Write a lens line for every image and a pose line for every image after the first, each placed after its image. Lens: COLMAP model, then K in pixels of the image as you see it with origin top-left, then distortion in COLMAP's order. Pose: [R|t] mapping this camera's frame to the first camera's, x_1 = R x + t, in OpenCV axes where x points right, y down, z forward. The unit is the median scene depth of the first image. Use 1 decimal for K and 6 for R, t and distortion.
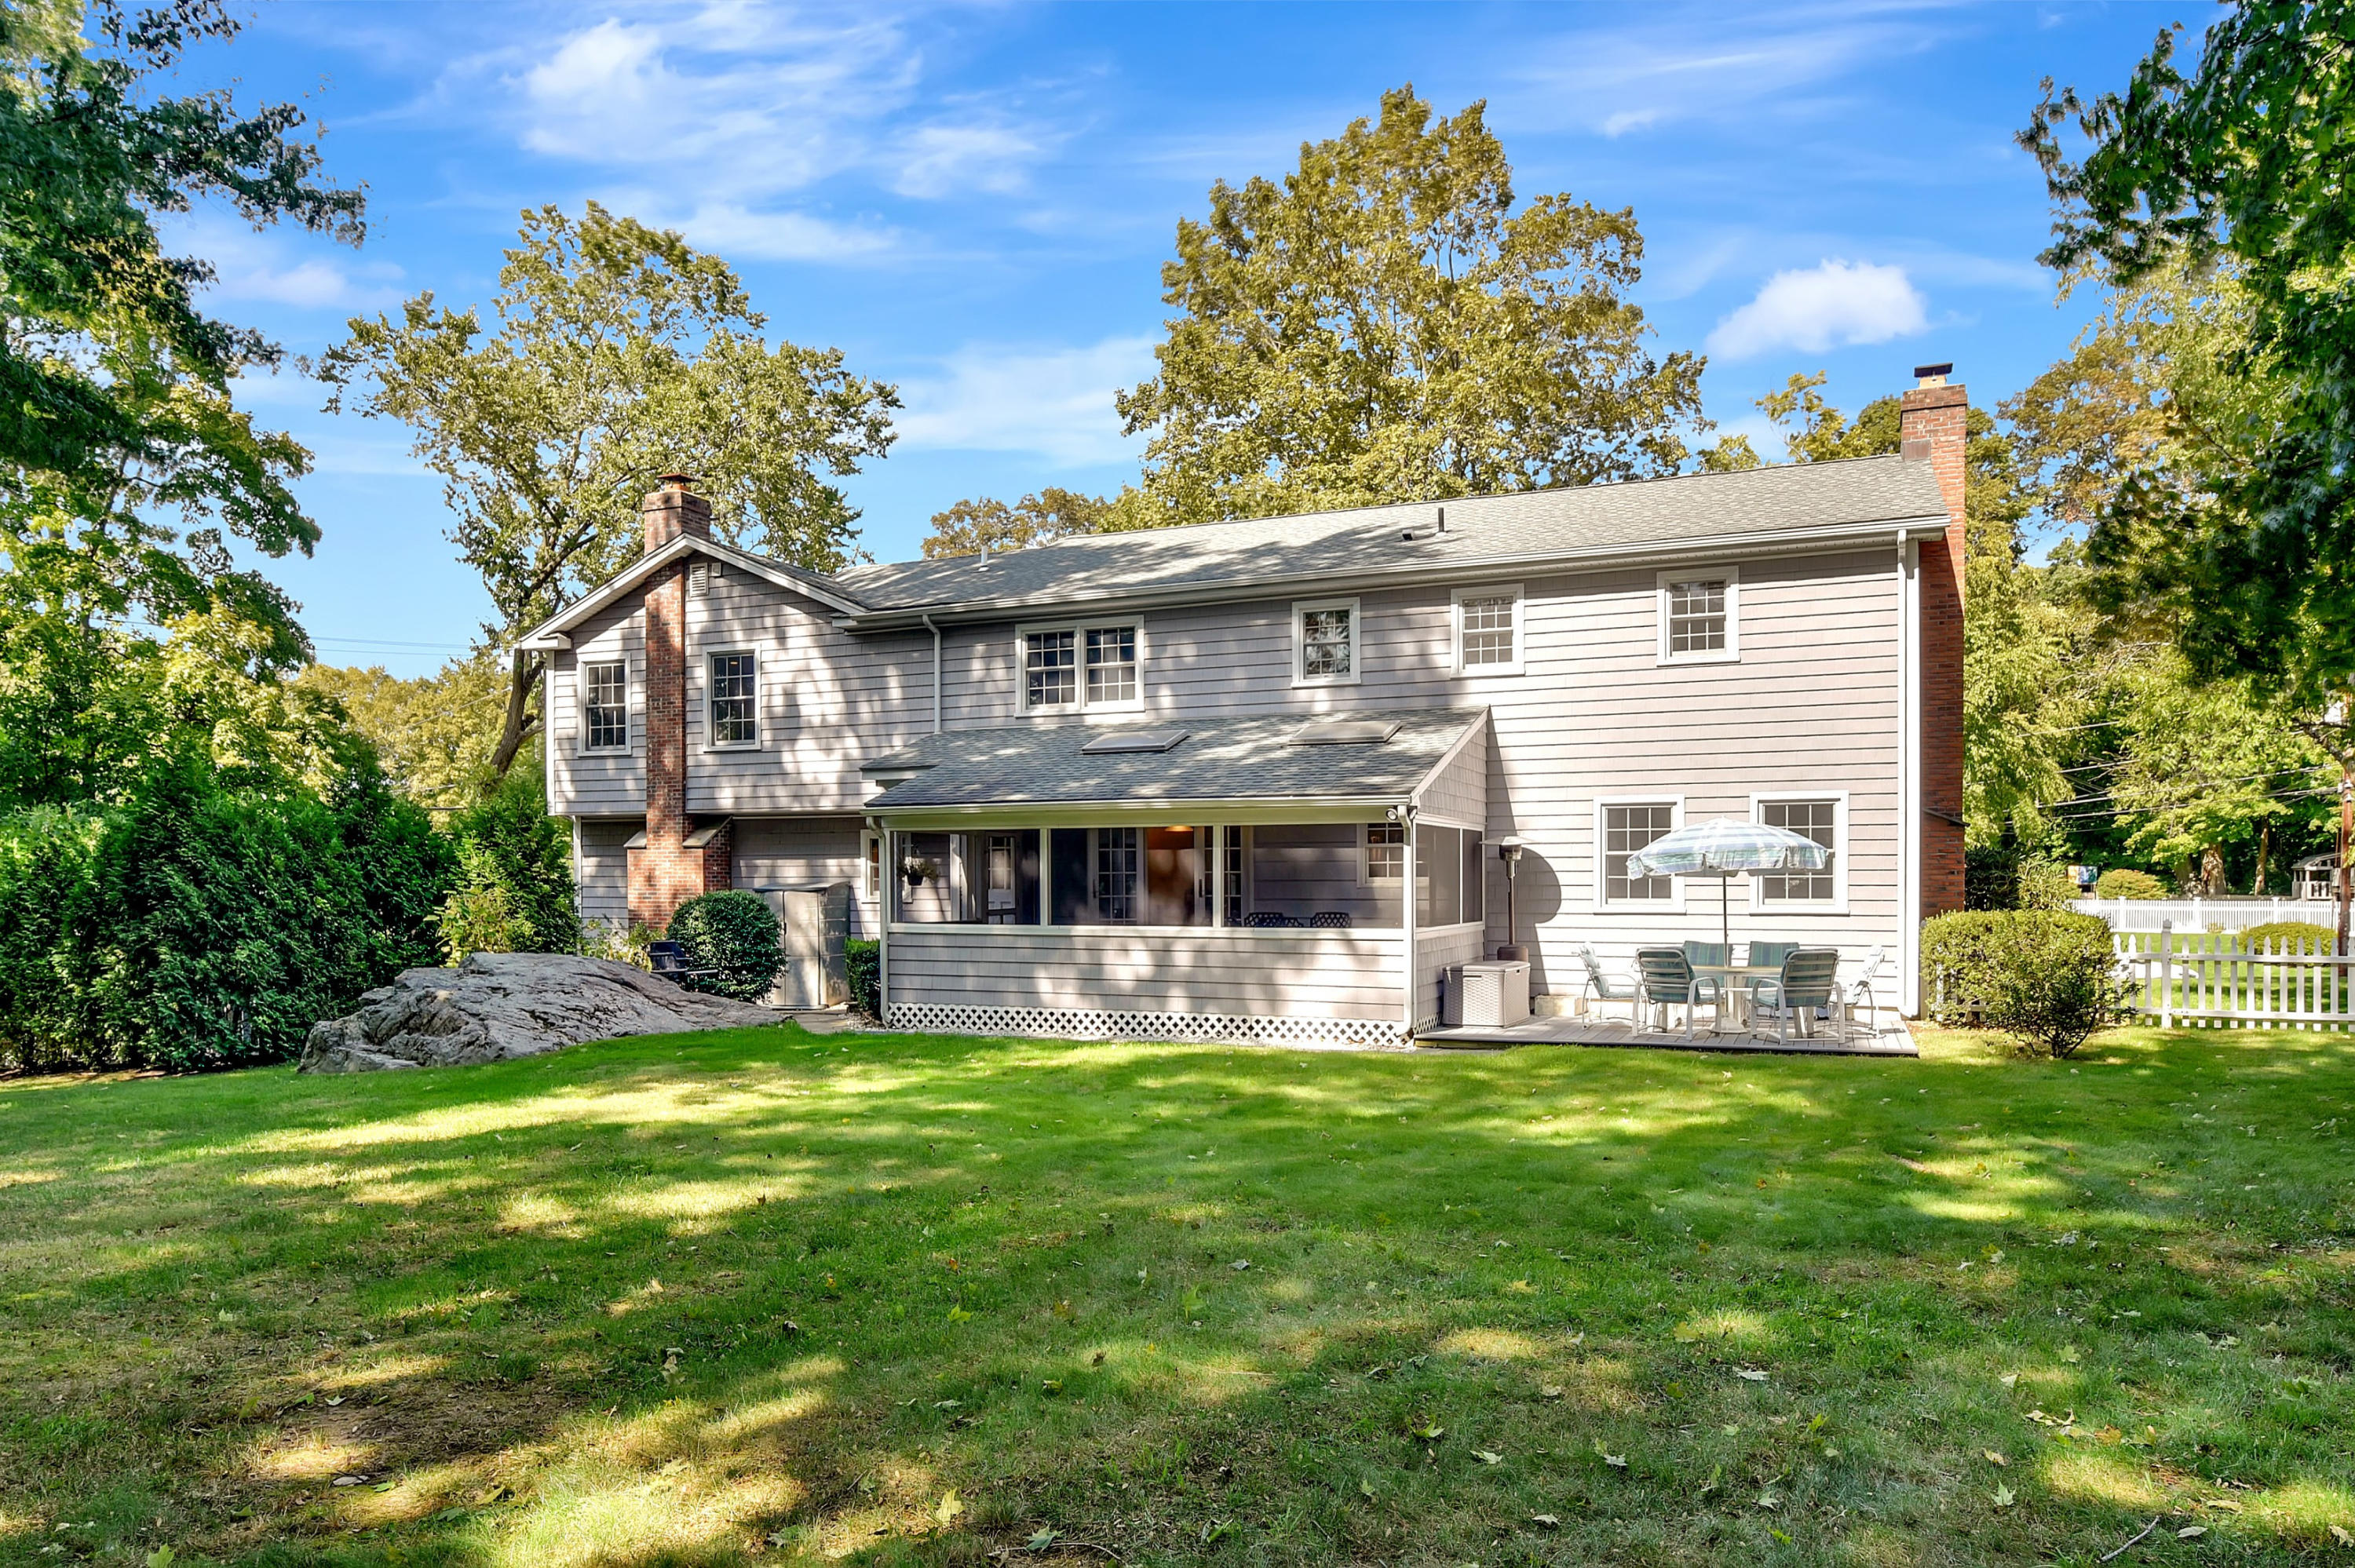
lens RADIAL K [[1438.0, 0, 1179.4], [0, 1438.0, 881.3], [0, 0, 1]] dist [-0.003763, -0.001005]
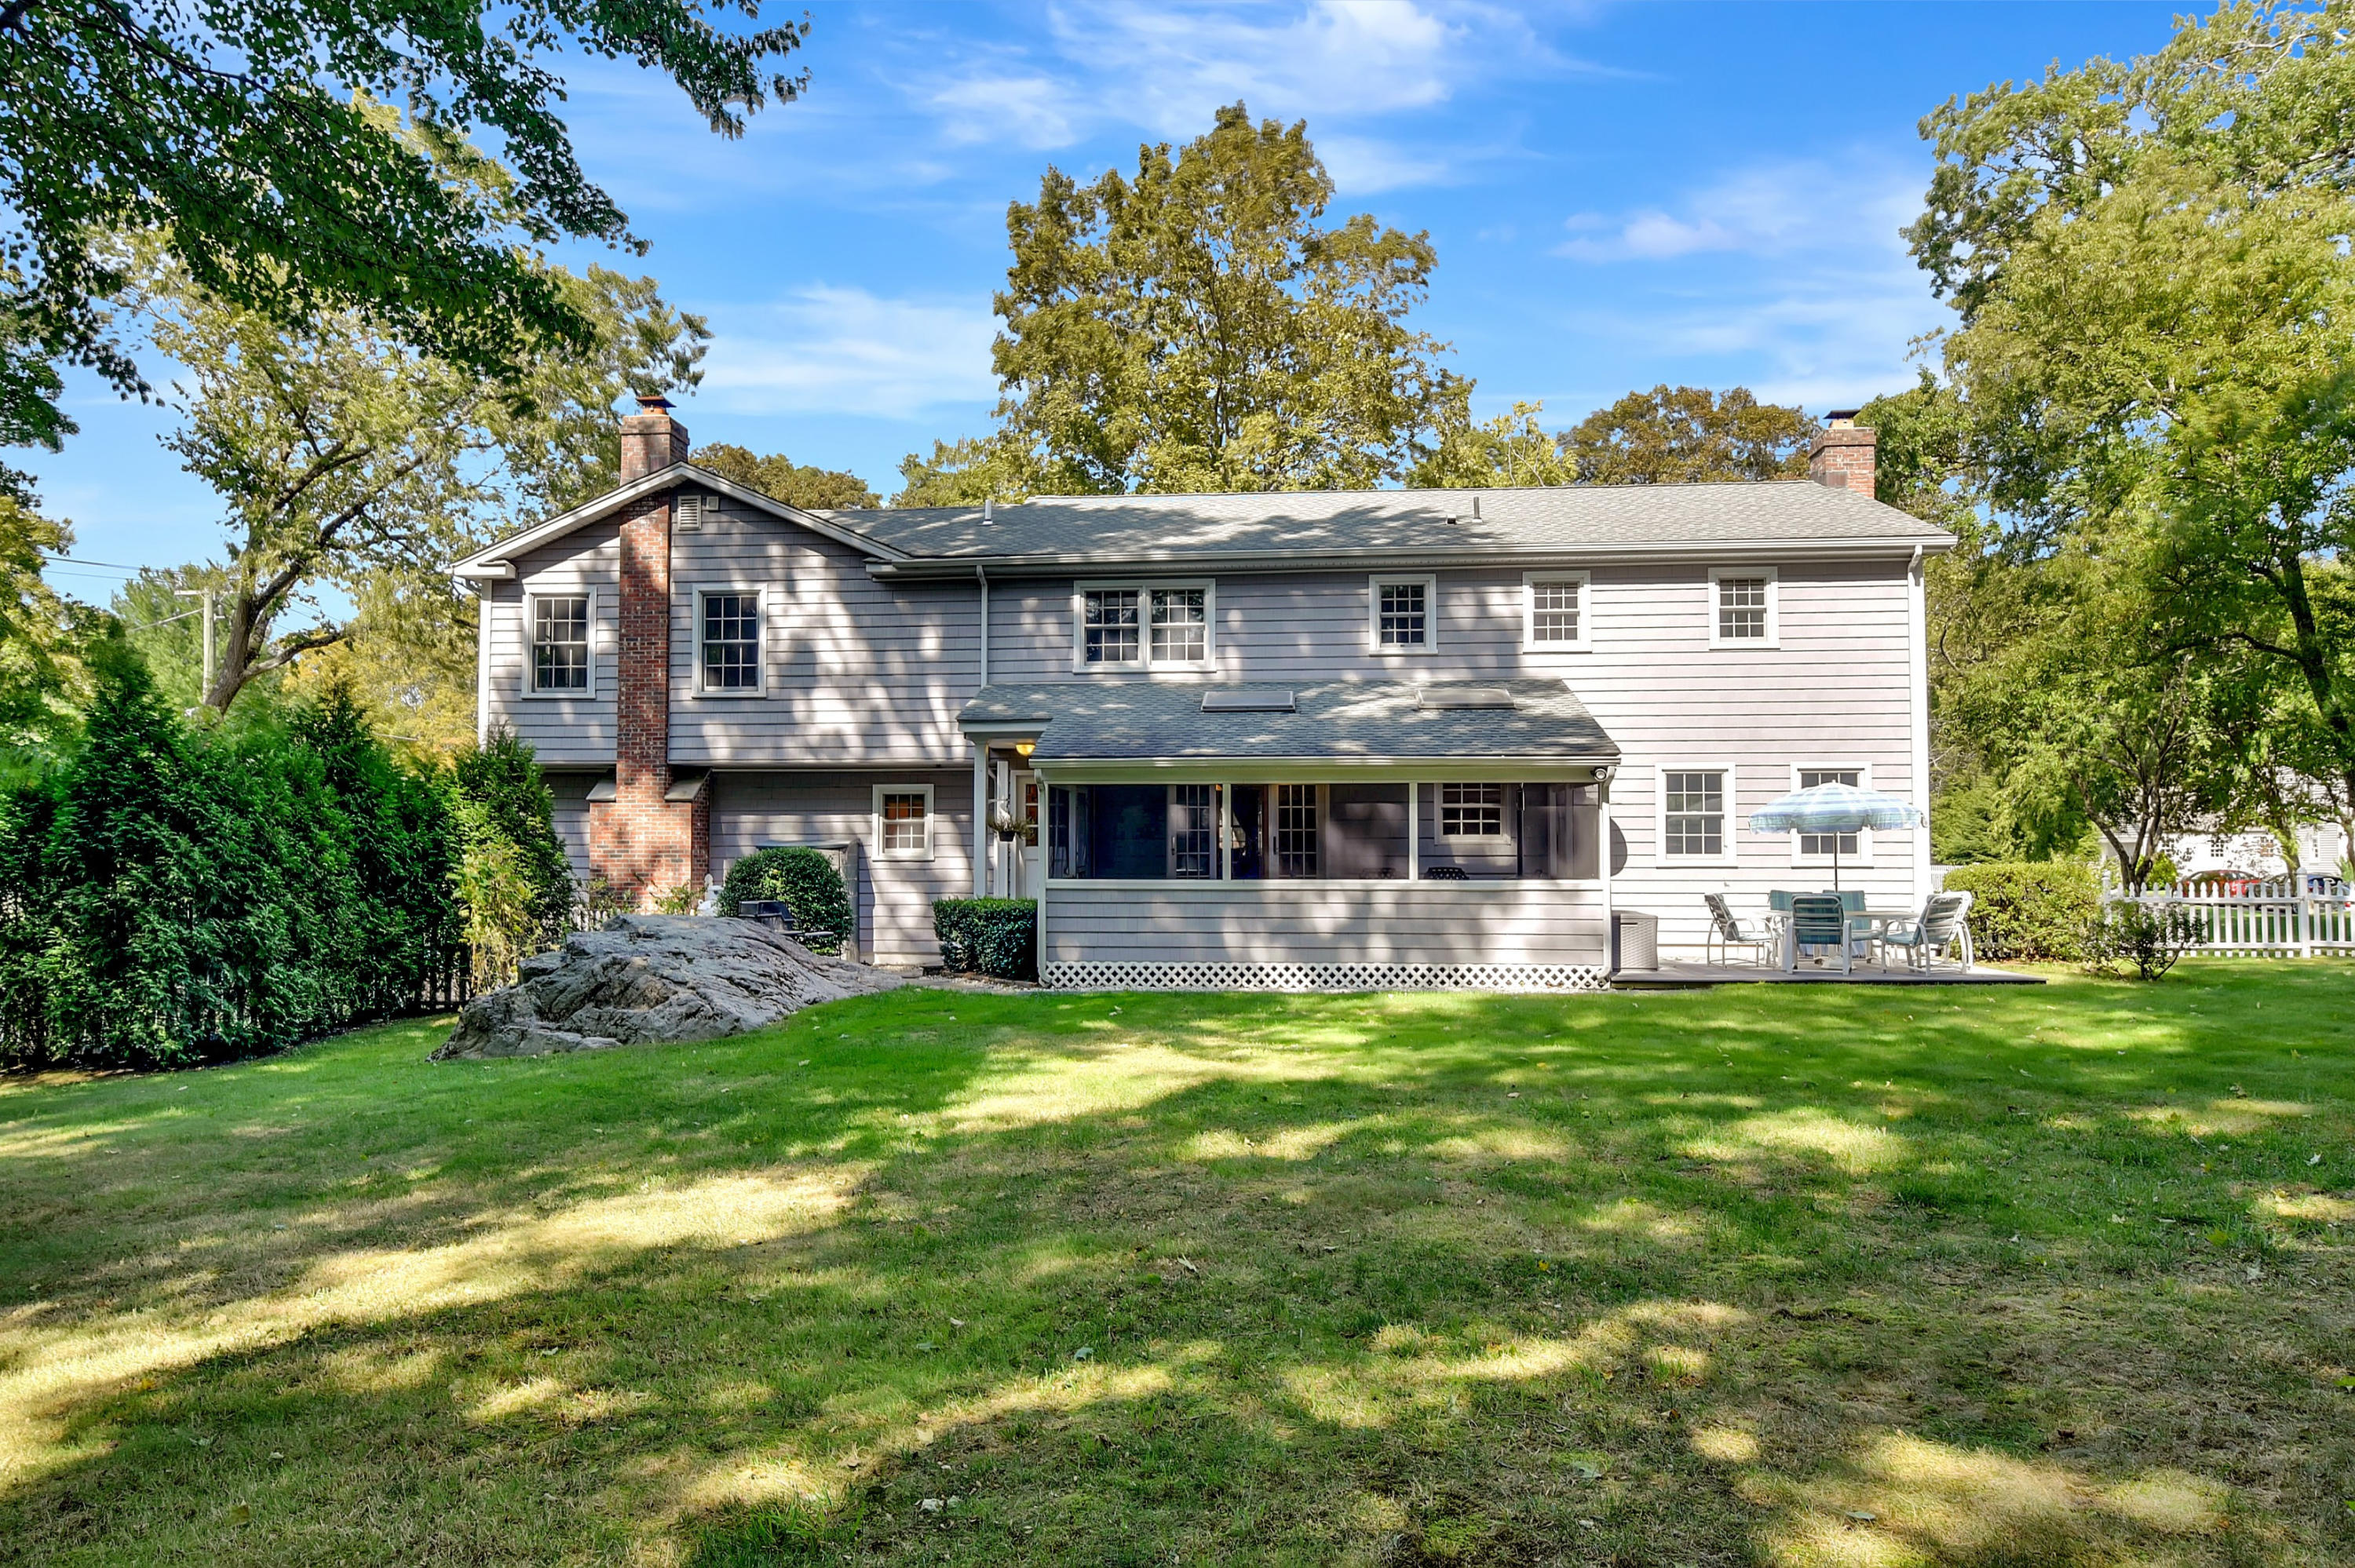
lens RADIAL K [[1391.7, 0, 1177.5], [0, 1391.7, 784.0], [0, 0, 1]] dist [-0.002140, 0.000575]
pose [[0.955400, 0.015374, 0.294913, -0.326391], [-0.001375, 0.998865, -0.047617, 0.008069], [-0.295310, 0.045088, 0.954337, 0.064257]]
